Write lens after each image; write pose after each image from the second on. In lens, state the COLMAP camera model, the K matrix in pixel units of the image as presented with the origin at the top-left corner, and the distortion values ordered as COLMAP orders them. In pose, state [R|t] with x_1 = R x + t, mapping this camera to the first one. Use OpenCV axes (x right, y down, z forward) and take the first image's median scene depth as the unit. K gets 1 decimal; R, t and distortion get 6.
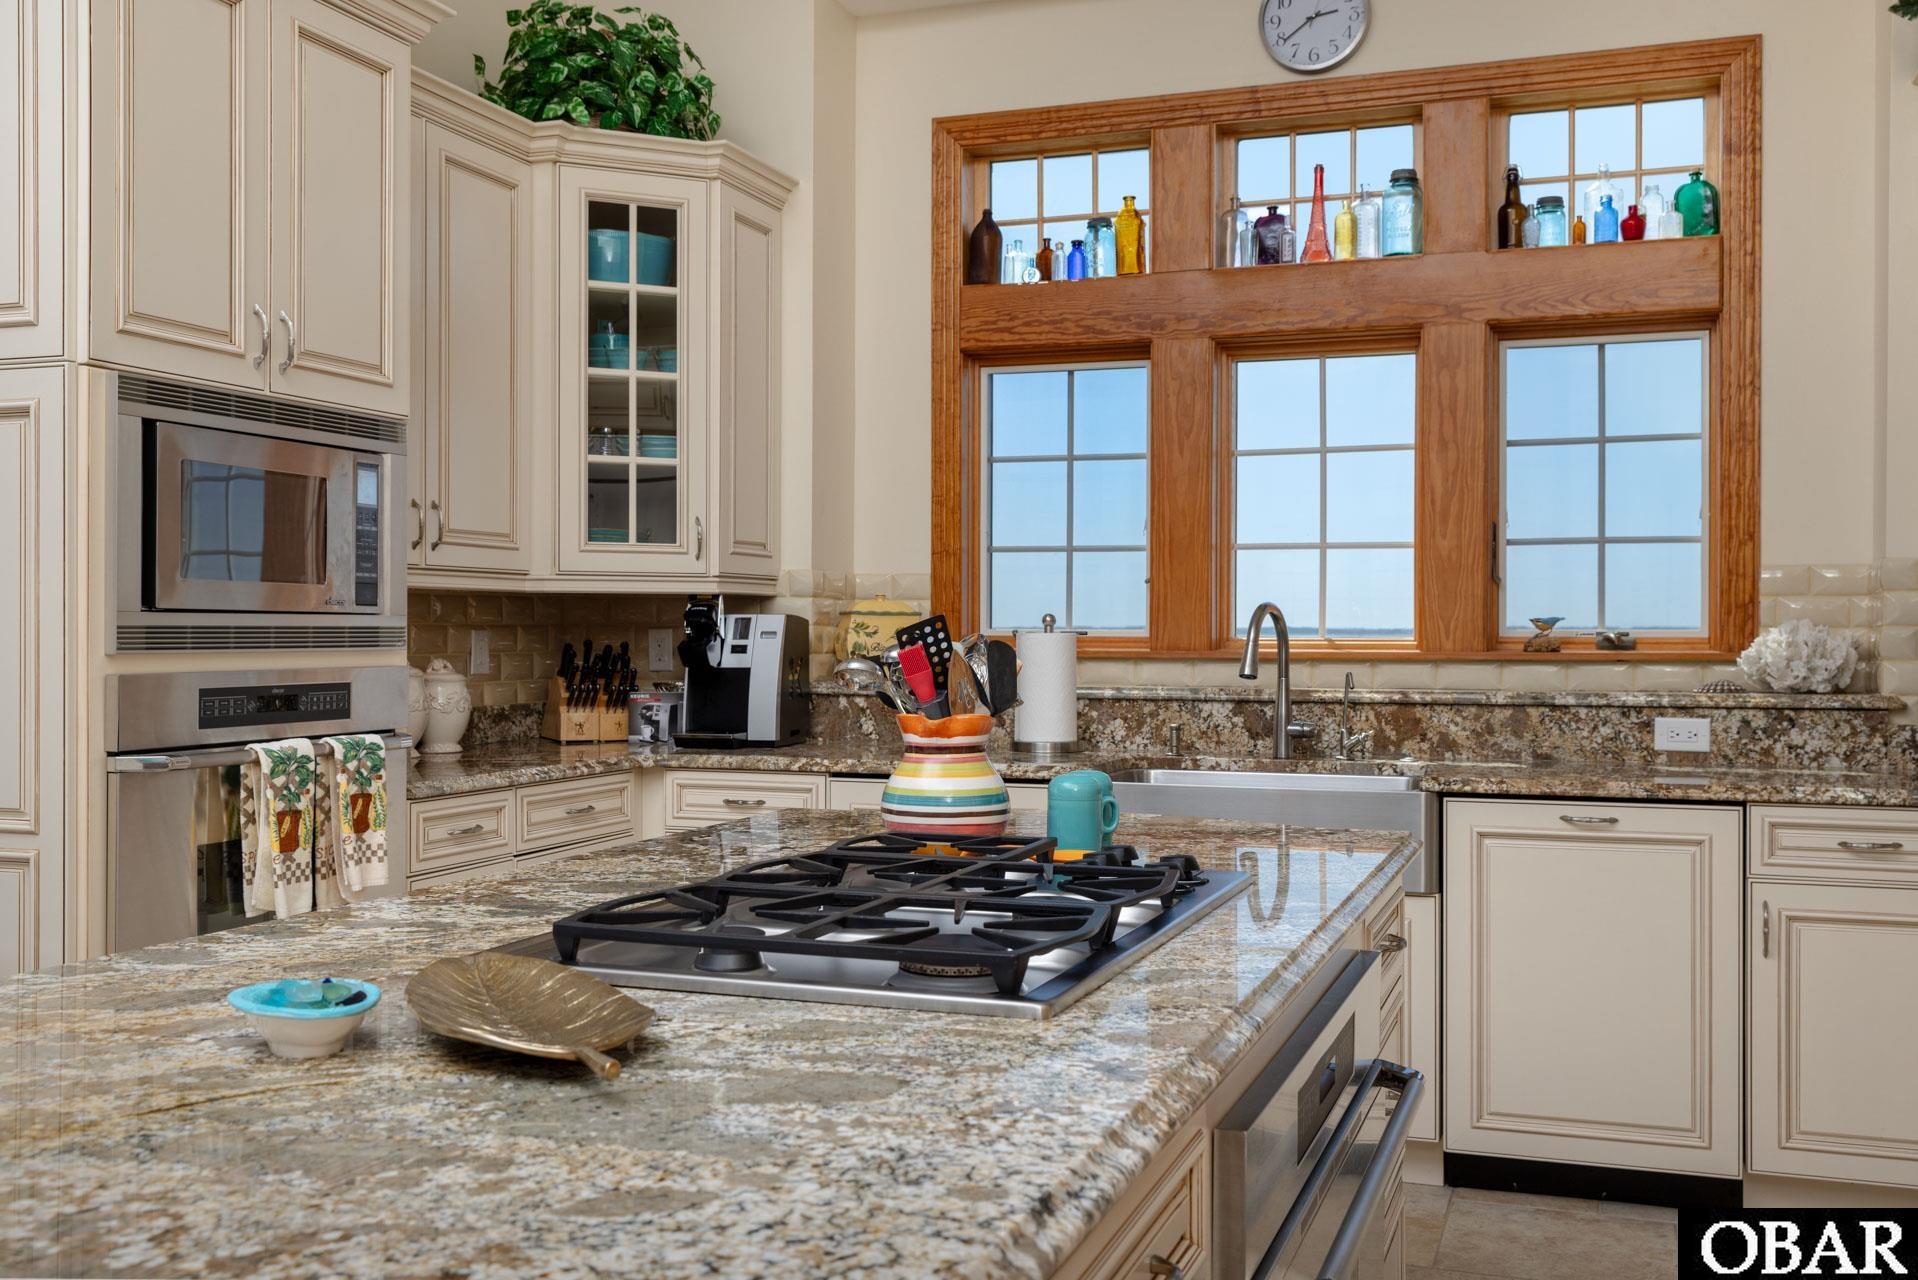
lens RADIAL K [[1852.4, 0, 959.0], [0, 1852.4, 640.0], [0, 0, 1]] dist [-0.003563, -0.003215]
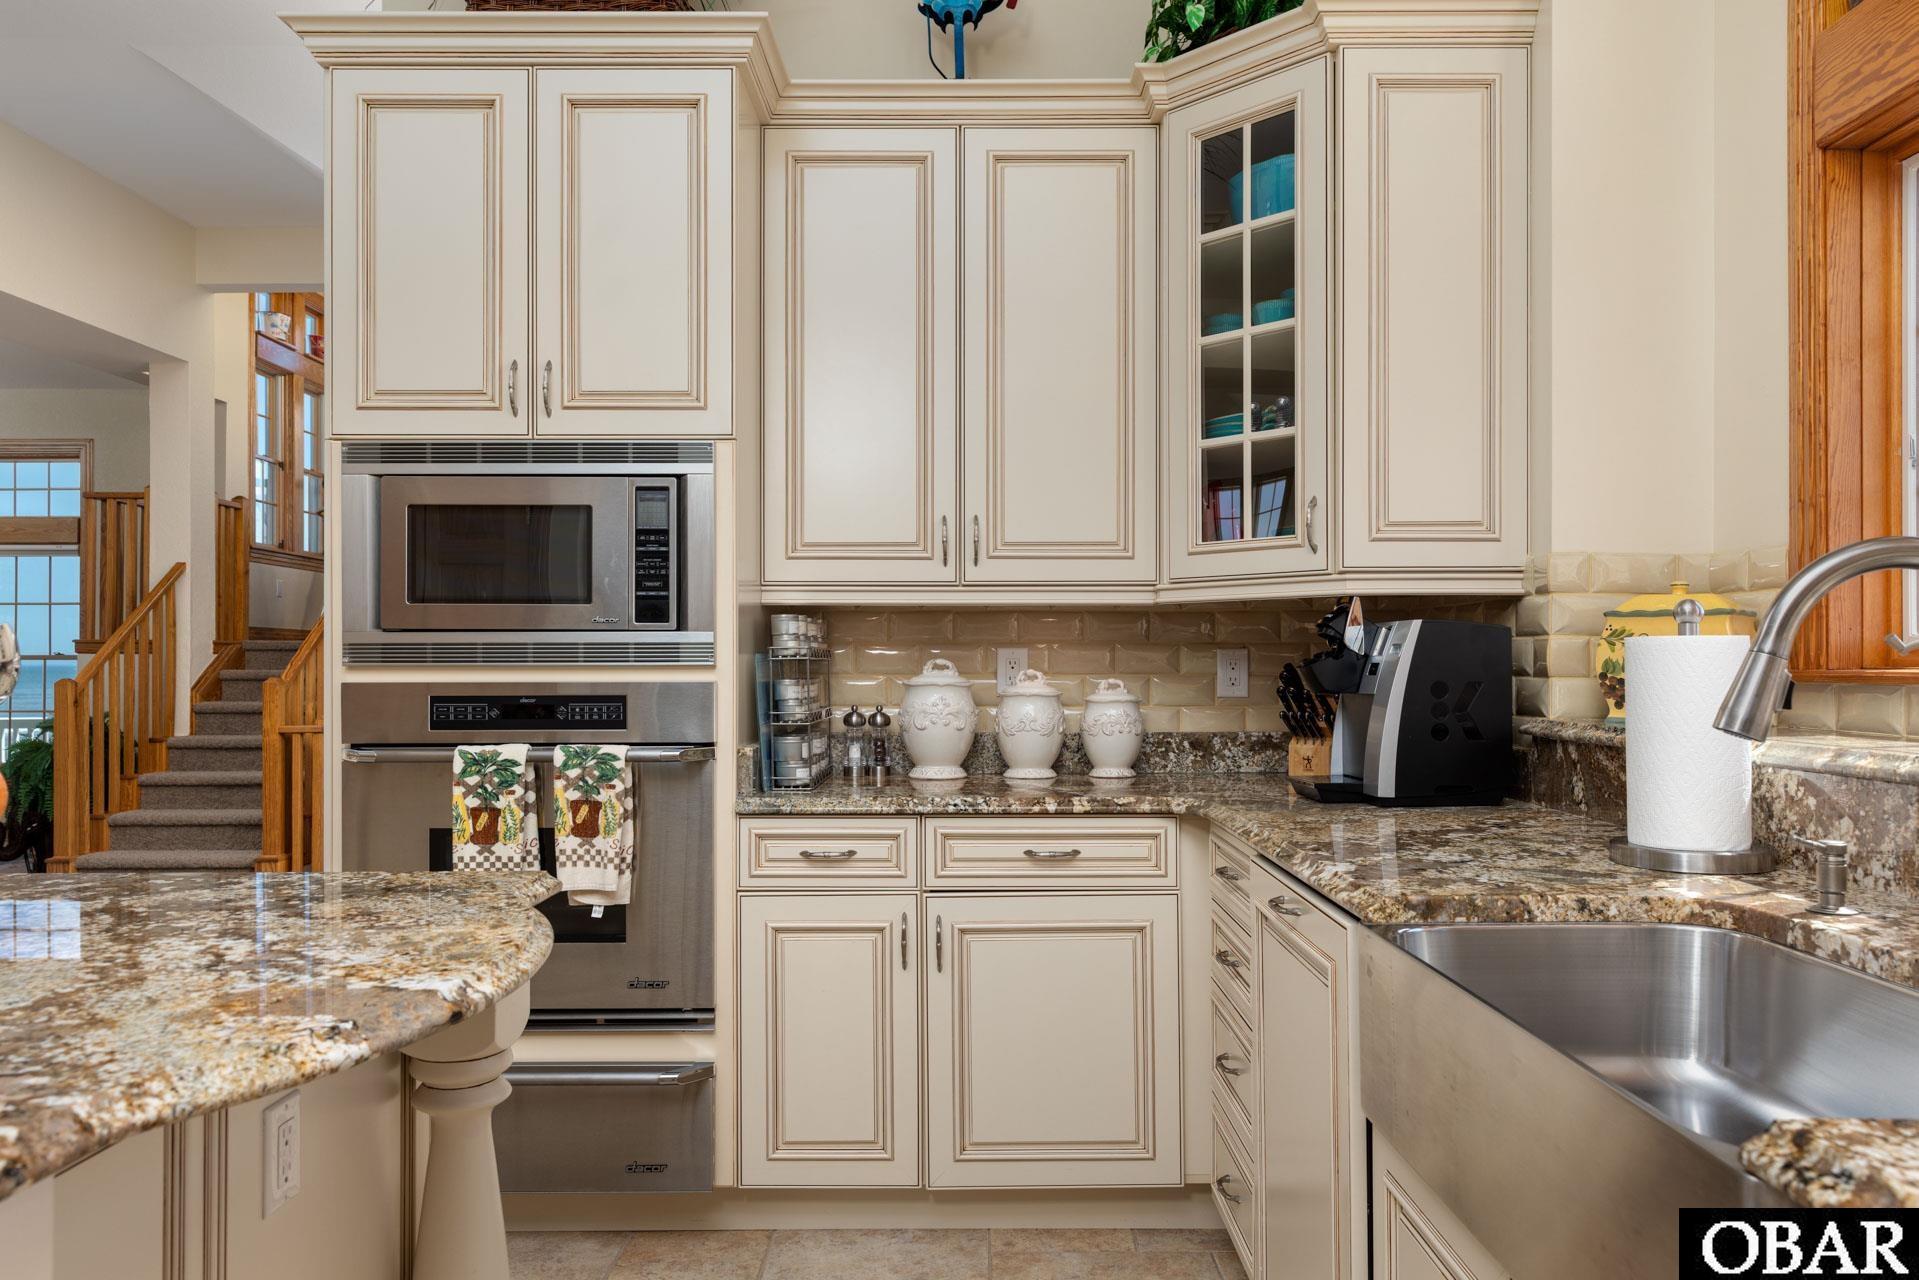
lens RADIAL K [[1316.5, 0, 966.6], [0, 1316.5, 659.6], [0, 0, 1]] dist [0.006131, -0.000627]
pose [[0.338667, -0.005721, -0.940889, 0.450895], [-0.002209, 0.999974, -0.006875, 0.007334], [0.940904, 0.004407, 0.338645, 0.936915]]
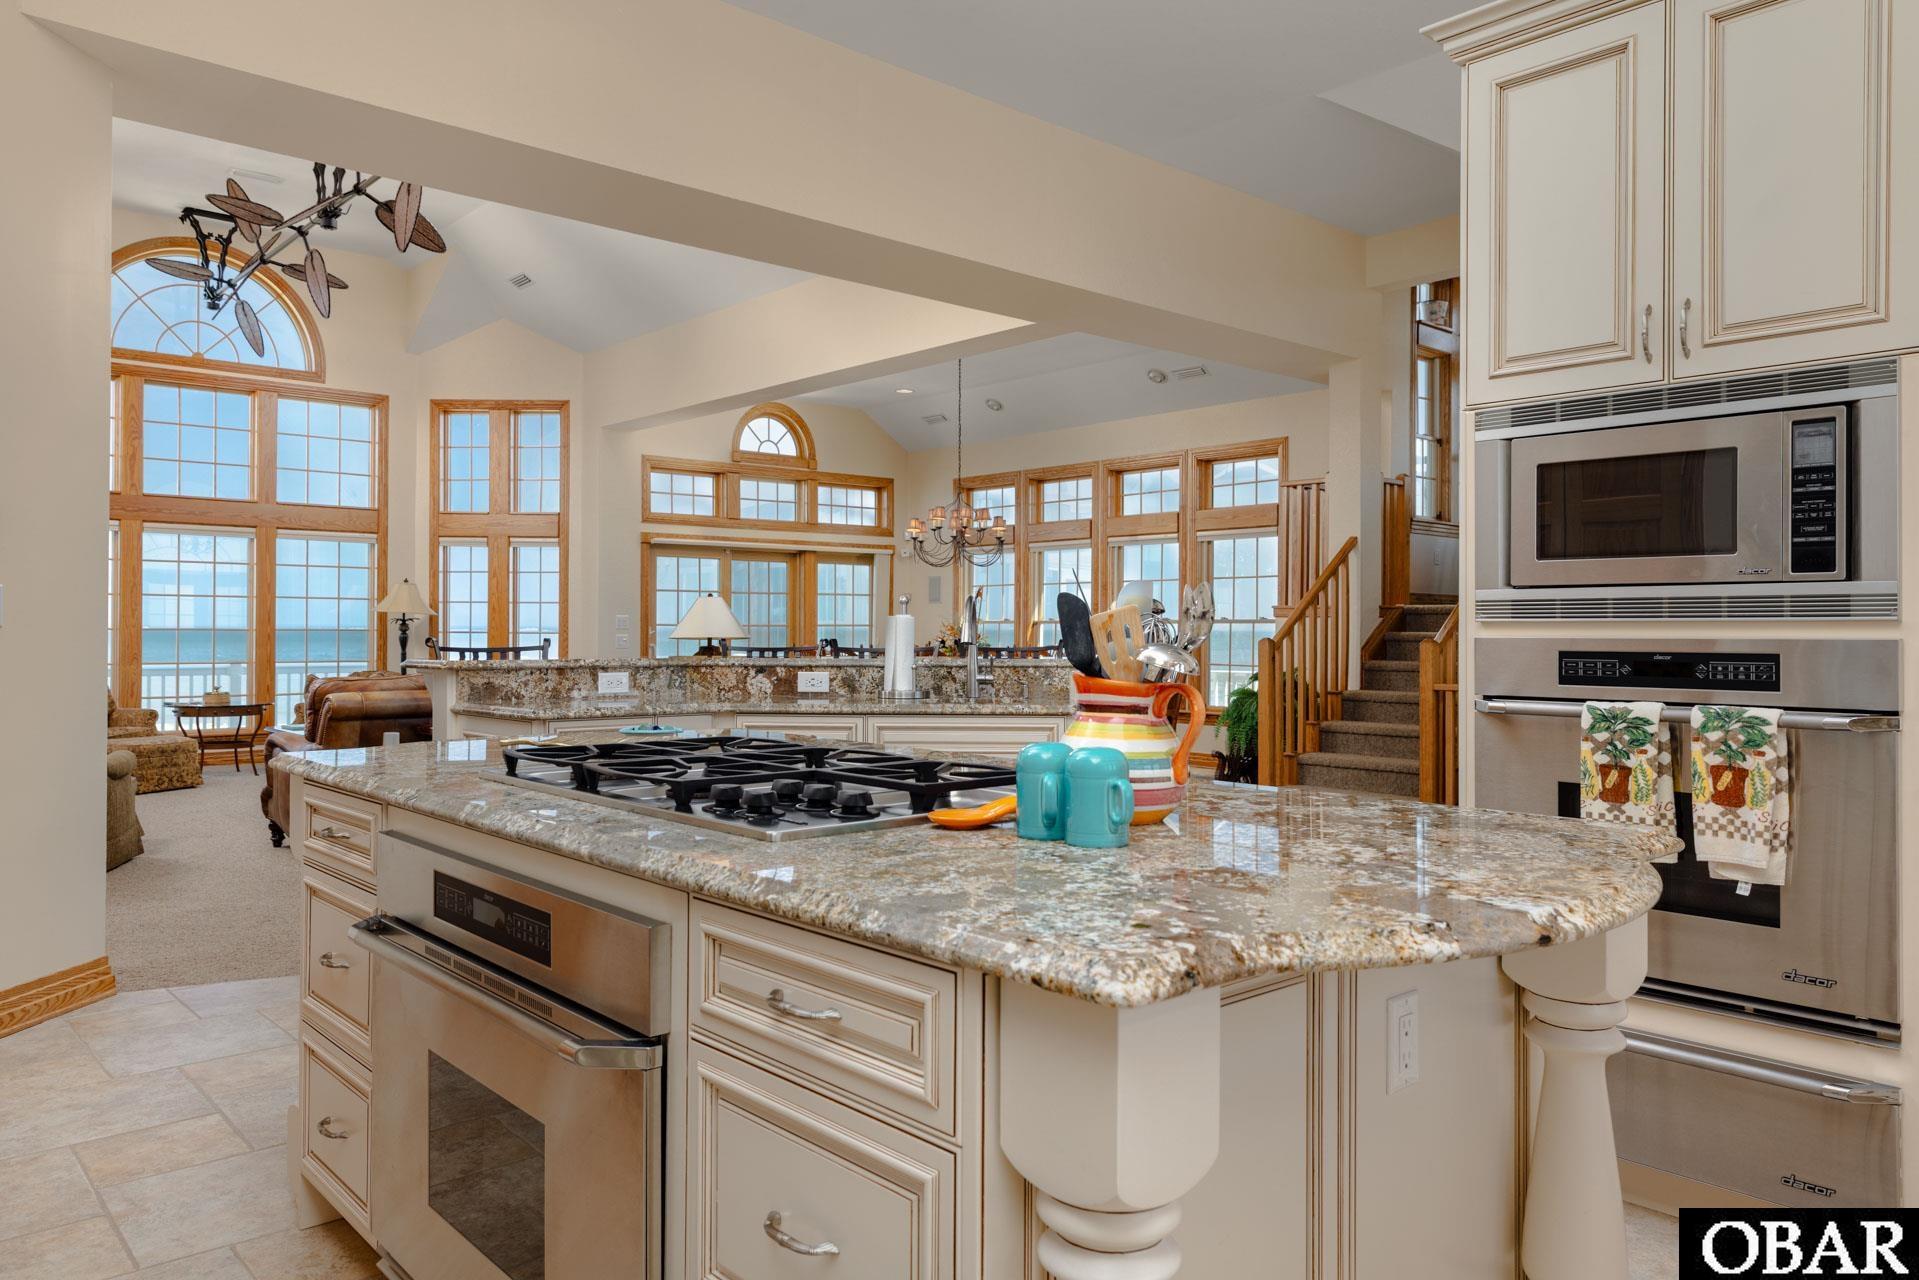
lens RADIAL K [[1316.5, 0, 943.7], [0, 1316.5, 621.4], [0, 0, 1]] dist [0.004200, 0.002645]
pose [[-0.479382, -0.010235, -0.877547, 0.479665], [-0.008602, 0.999939, -0.006963, 0.014833], [0.877564, 0.004211, -0.479441, 0.956820]]
